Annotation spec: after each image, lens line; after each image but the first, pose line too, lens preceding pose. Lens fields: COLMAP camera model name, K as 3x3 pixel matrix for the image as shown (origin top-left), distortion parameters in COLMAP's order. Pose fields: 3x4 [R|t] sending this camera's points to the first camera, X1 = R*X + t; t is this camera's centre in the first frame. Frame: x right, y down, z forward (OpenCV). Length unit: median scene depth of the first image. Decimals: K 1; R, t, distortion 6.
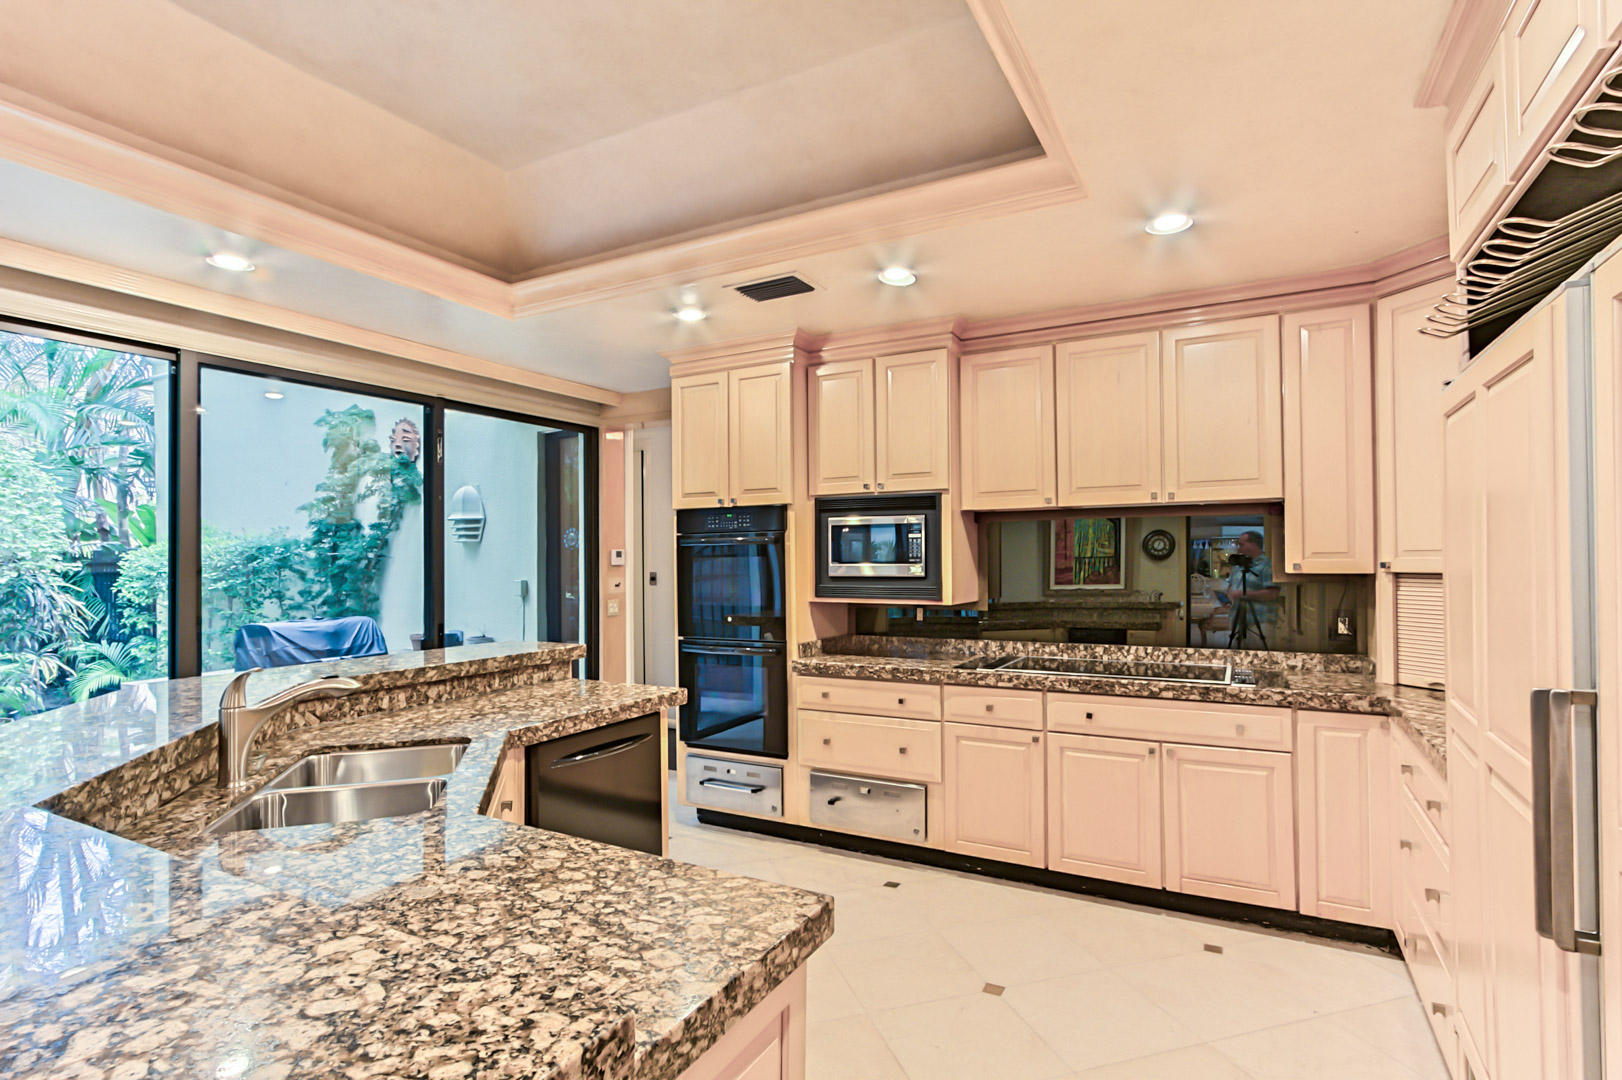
lens RADIAL K [[801.3, 0, 812.9], [0, 801.3, 544.5], [0, 0, 1]] dist [-0.003898, 0.000633]
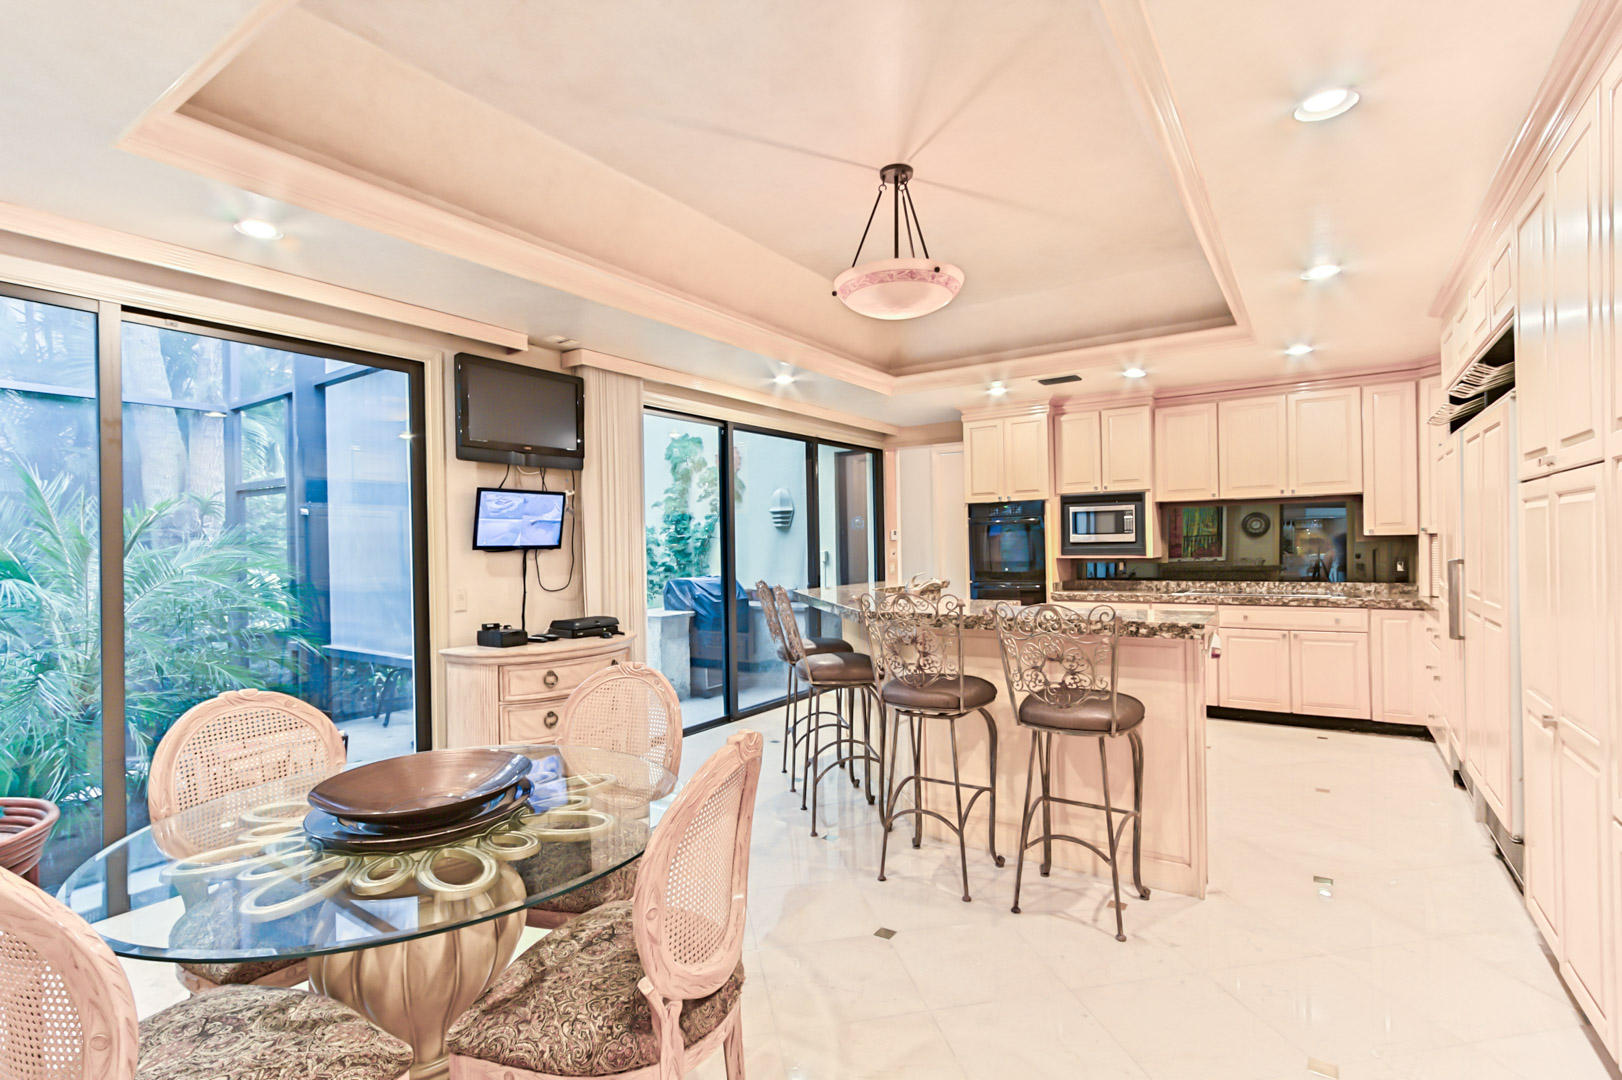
lens RADIAL K [[765.0, 0, 816.1], [0, 765.0, 543.6], [0, 0, 1]] dist [0.007816, 0.000580]
pose [[0.996148, -0.009397, -0.087178, -0.481256], [0.010745, 0.999830, 0.015007, 0.016497], [0.087022, -0.015886, 0.996080, -0.819416]]
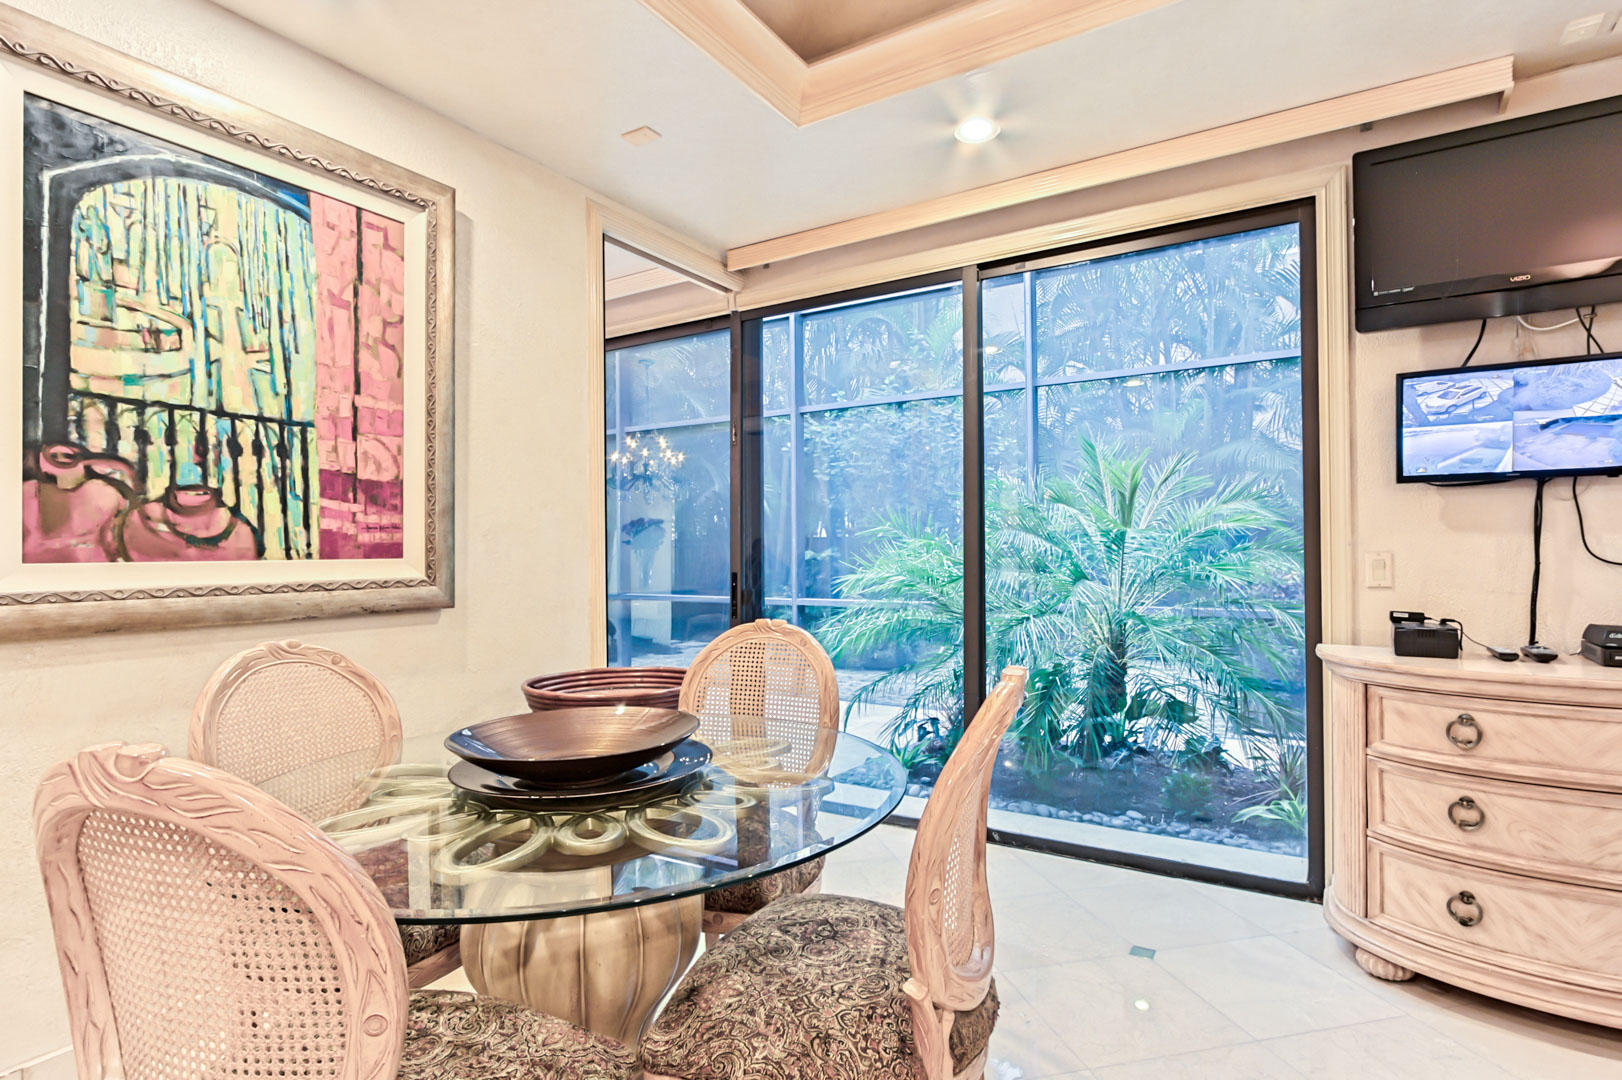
lens RADIAL K [[823.4, 0, 811.0], [0, 823.4, 540.0], [0, 0, 1]] dist [-0.003194, -0.000620]
pose [[-0.048149, -0.005160, -0.998827, -0.333771], [0.024669, 0.999675, -0.006354, 0.088759], [0.998535, -0.024946, -0.048006, -0.100093]]
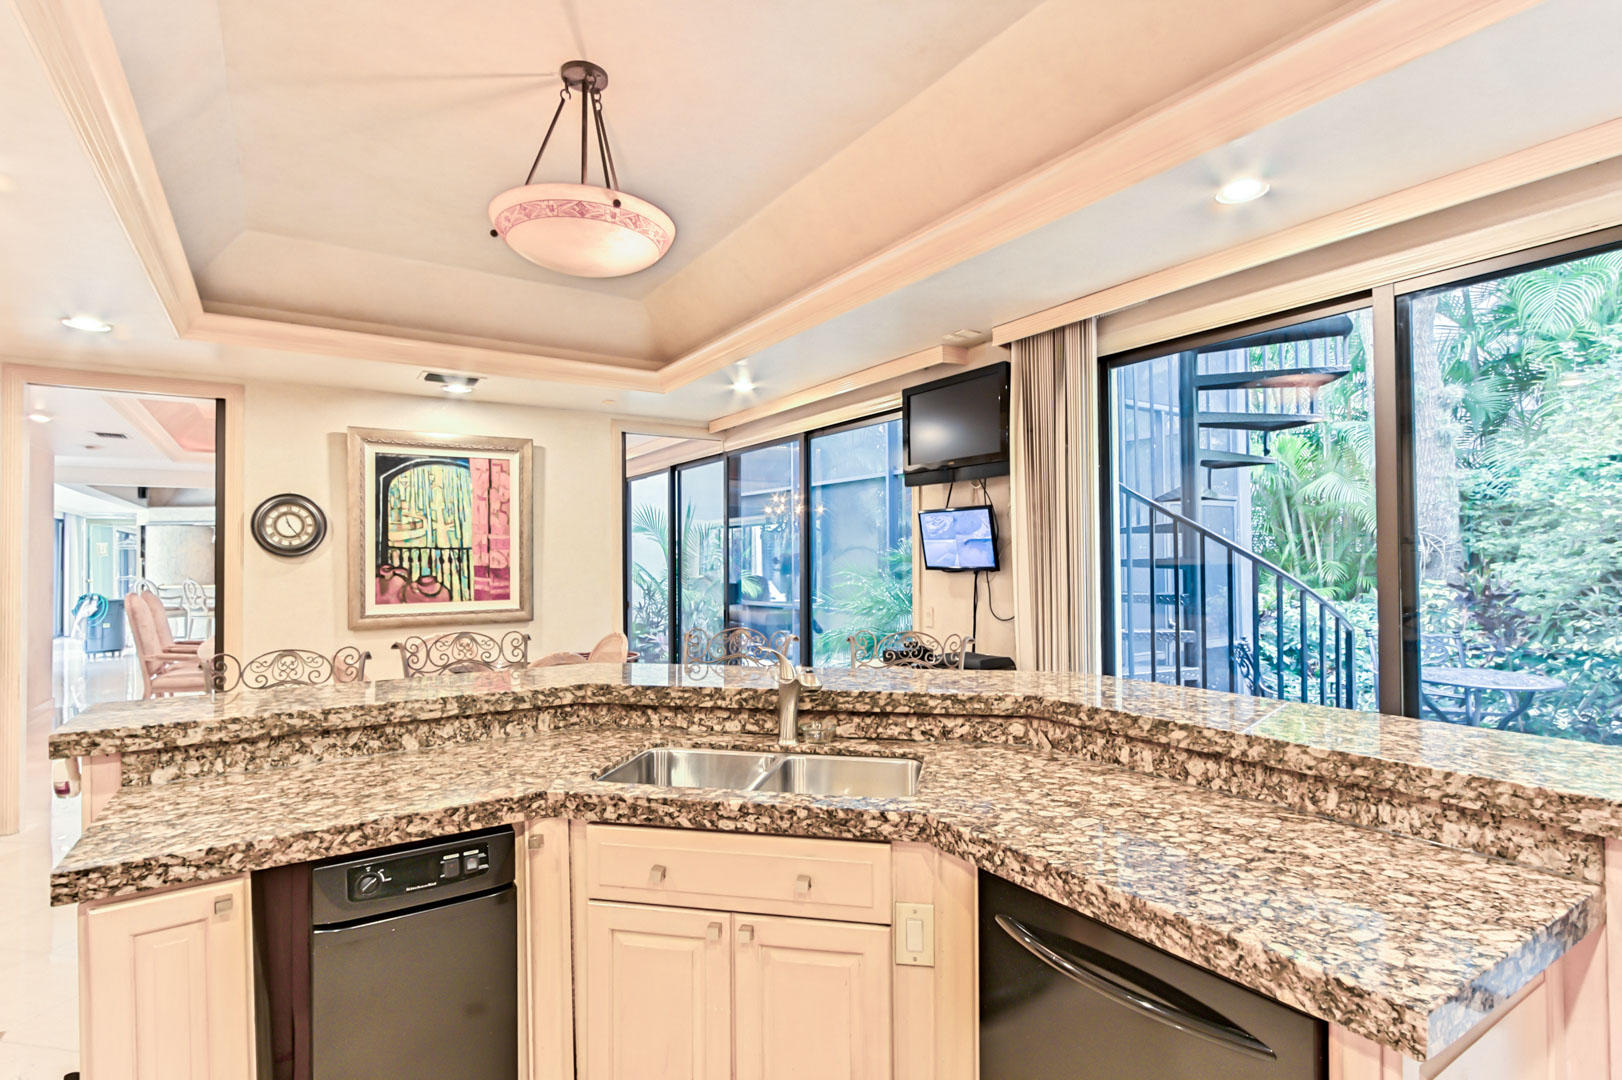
lens RADIAL K [[801.3, 0, 812.9], [0, 801.3, 544.5], [0, 0, 1]] dist [-0.003898, 0.000633]
pose [[-0.469516, -0.002448, -0.882921, 0.196834], [0.025927, 0.999527, -0.016558, 0.013144], [0.882543, -0.030666, -0.469230, 0.954778]]
